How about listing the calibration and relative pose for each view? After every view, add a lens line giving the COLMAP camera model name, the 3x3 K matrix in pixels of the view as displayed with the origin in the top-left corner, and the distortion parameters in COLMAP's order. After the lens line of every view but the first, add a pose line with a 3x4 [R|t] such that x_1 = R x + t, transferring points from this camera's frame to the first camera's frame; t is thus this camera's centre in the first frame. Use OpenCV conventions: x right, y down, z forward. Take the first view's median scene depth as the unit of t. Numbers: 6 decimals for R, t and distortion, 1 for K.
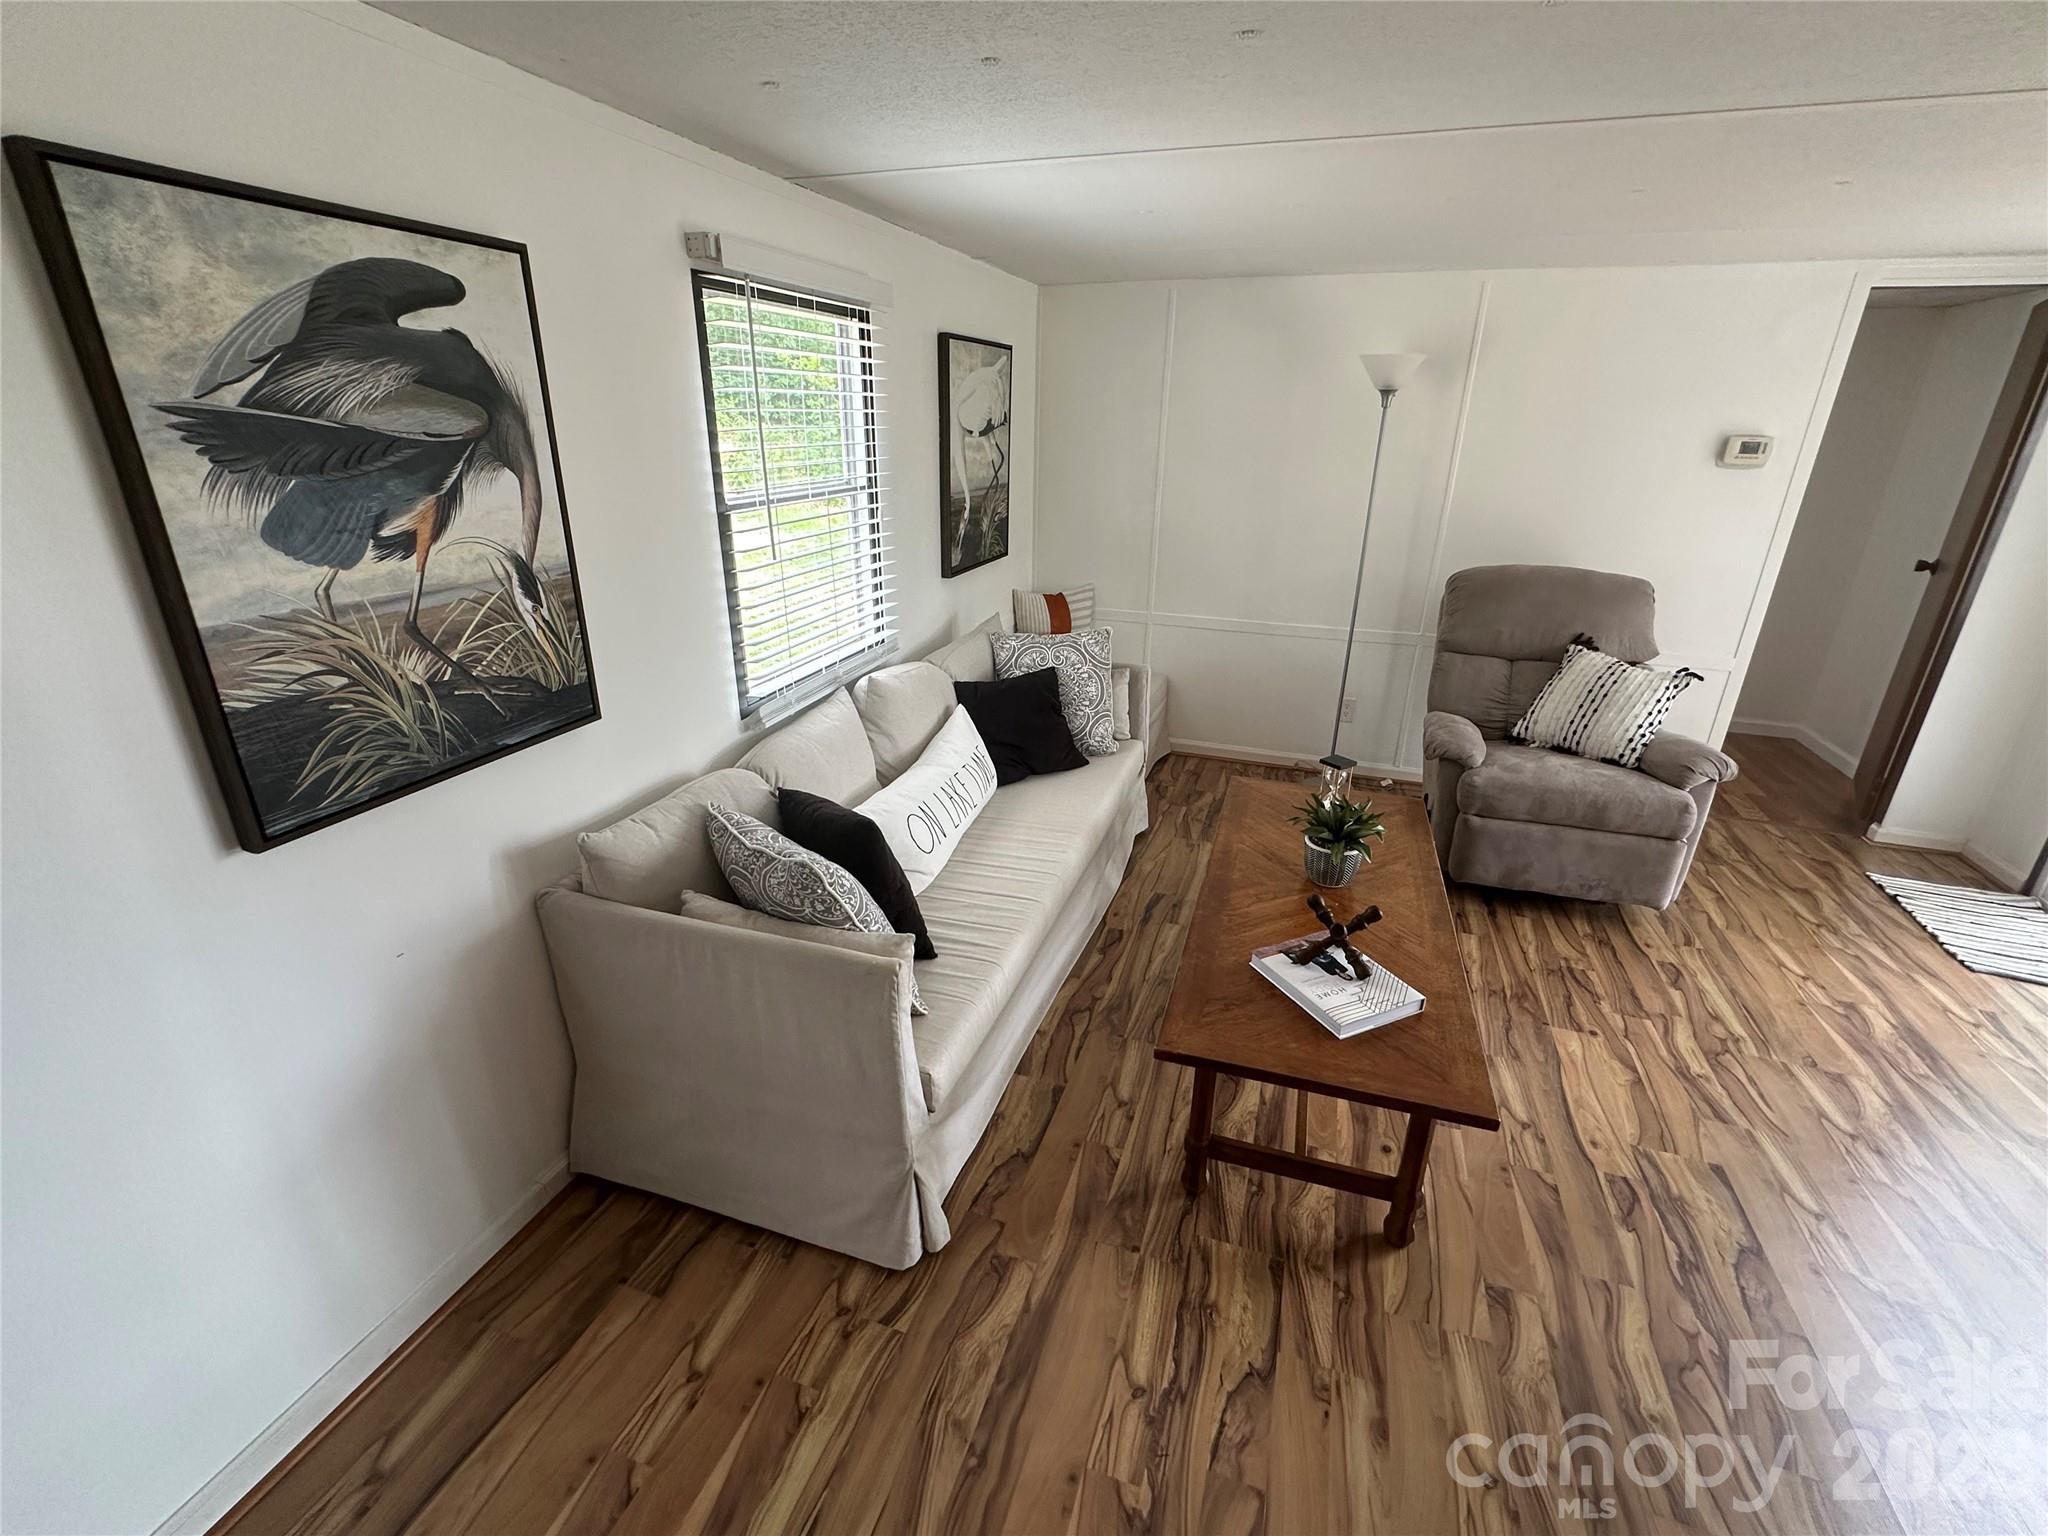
lens RADIAL K [[887.7, 0, 1027.0], [0, 887.7, 768.9], [0, 0, 1]] dist [0.001579, 0.000411]
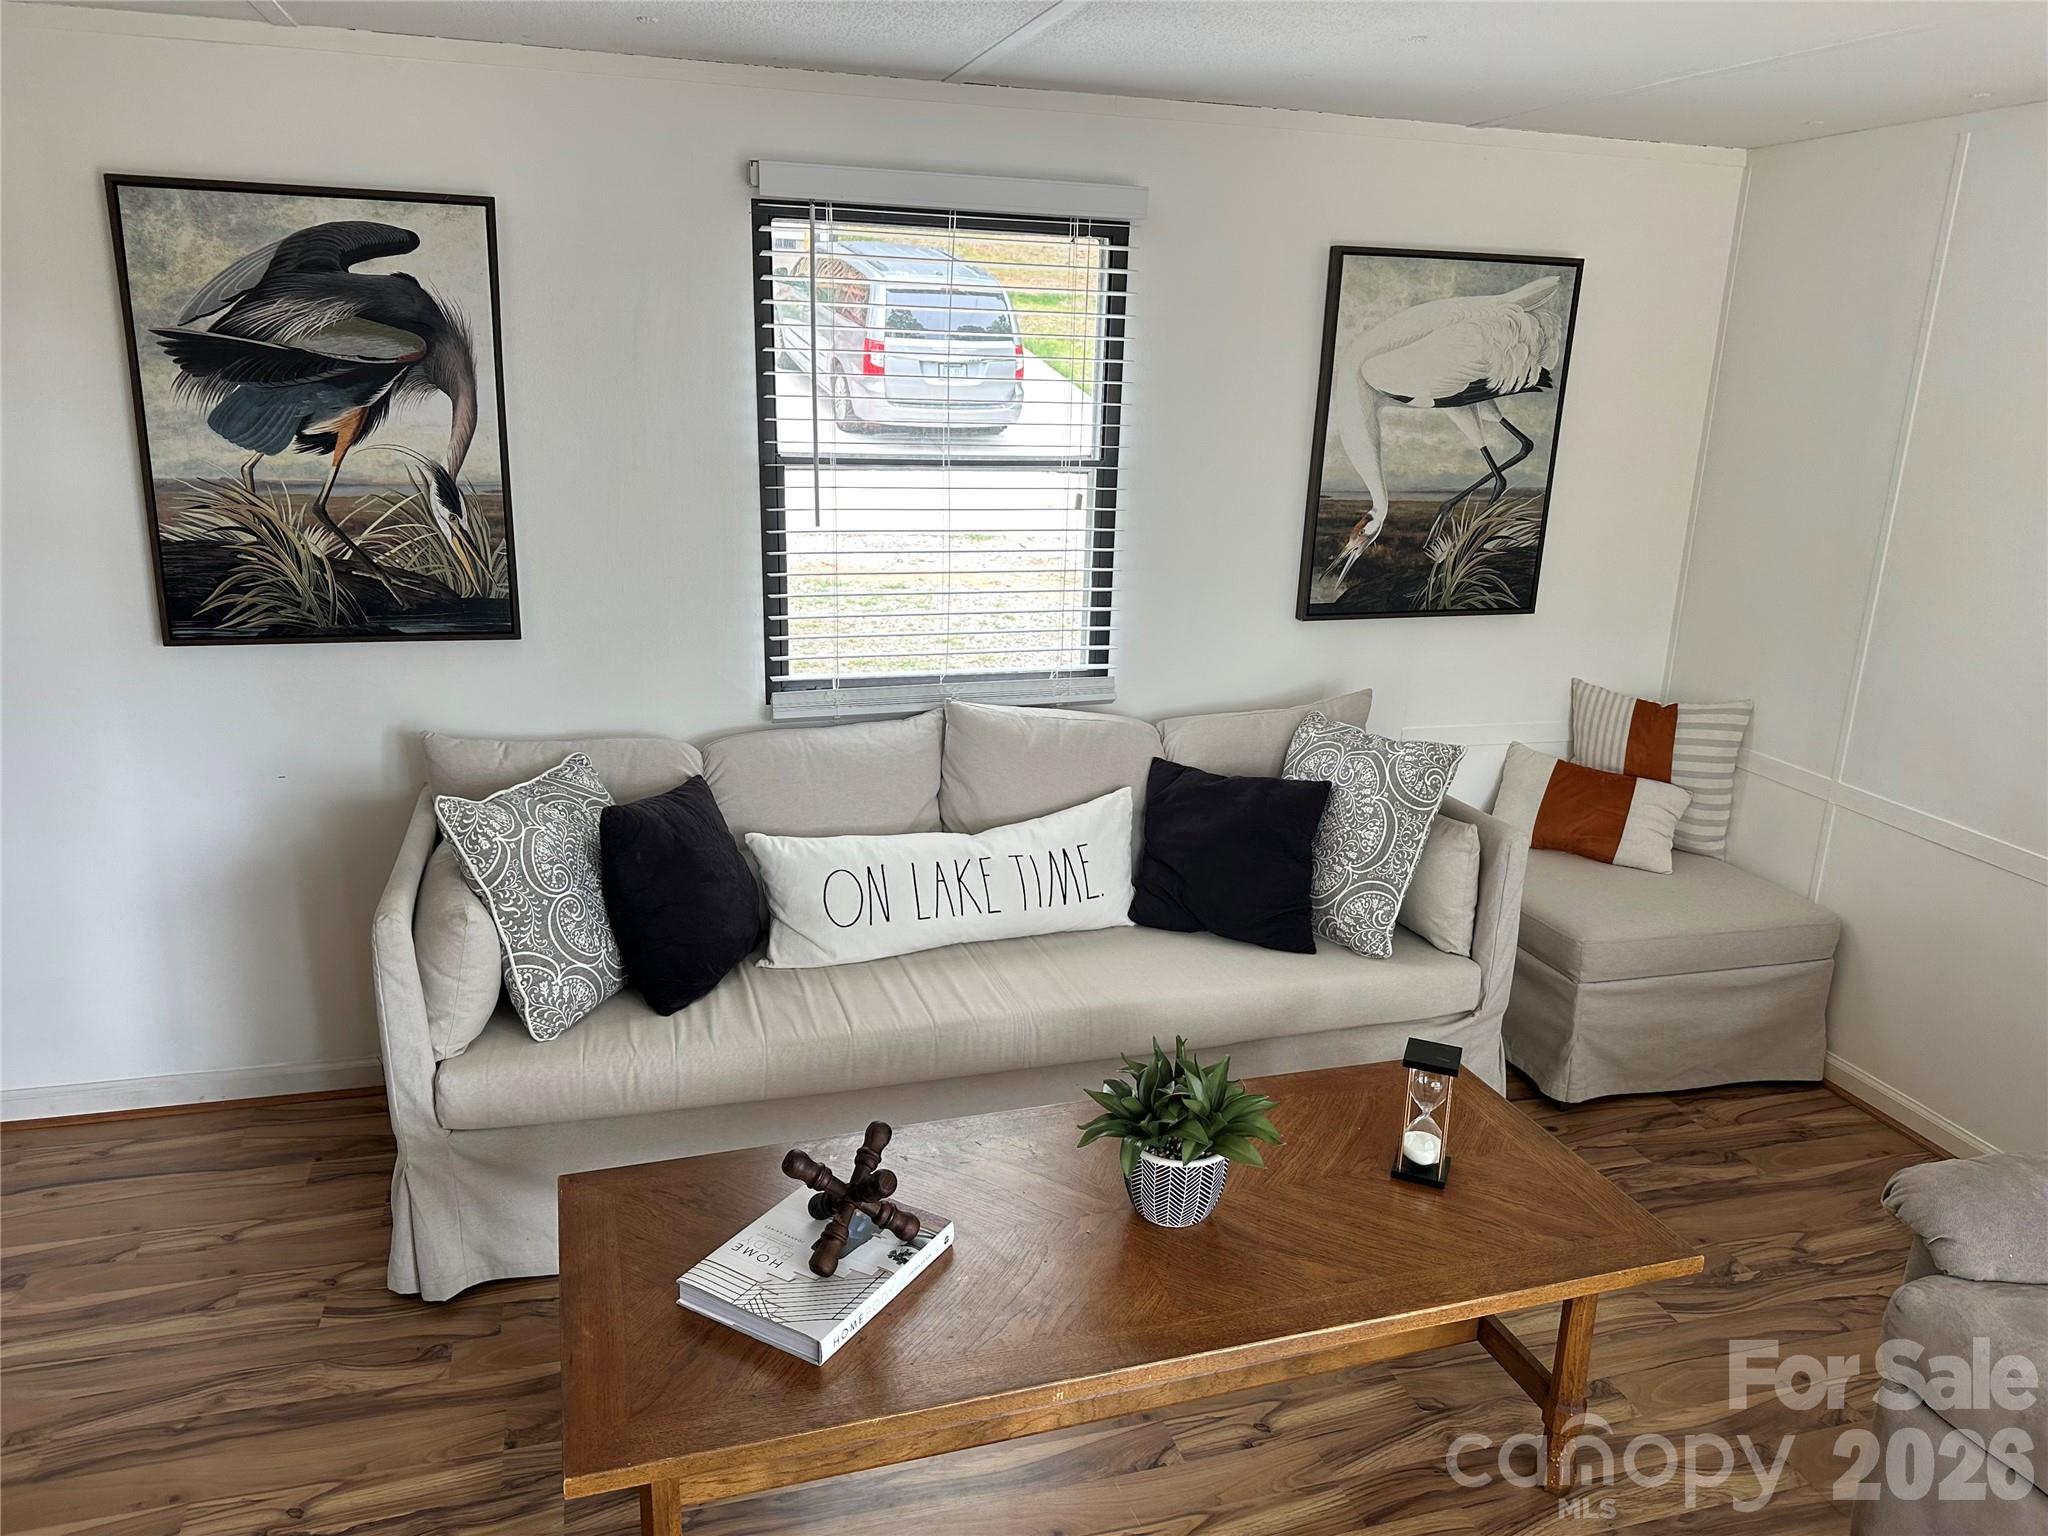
lens RADIAL K [[1447.4, 0, 1026.2], [0, 1447.4, 769.9], [0, 0, 1]] dist [0.007609, -0.009098]
pose [[0.580874, 0.228229, -0.781343, 1.487760], [-0.324176, 0.945344, 0.035131, -0.204614], [0.746656, 0.232886, 0.623113, 0.567062]]
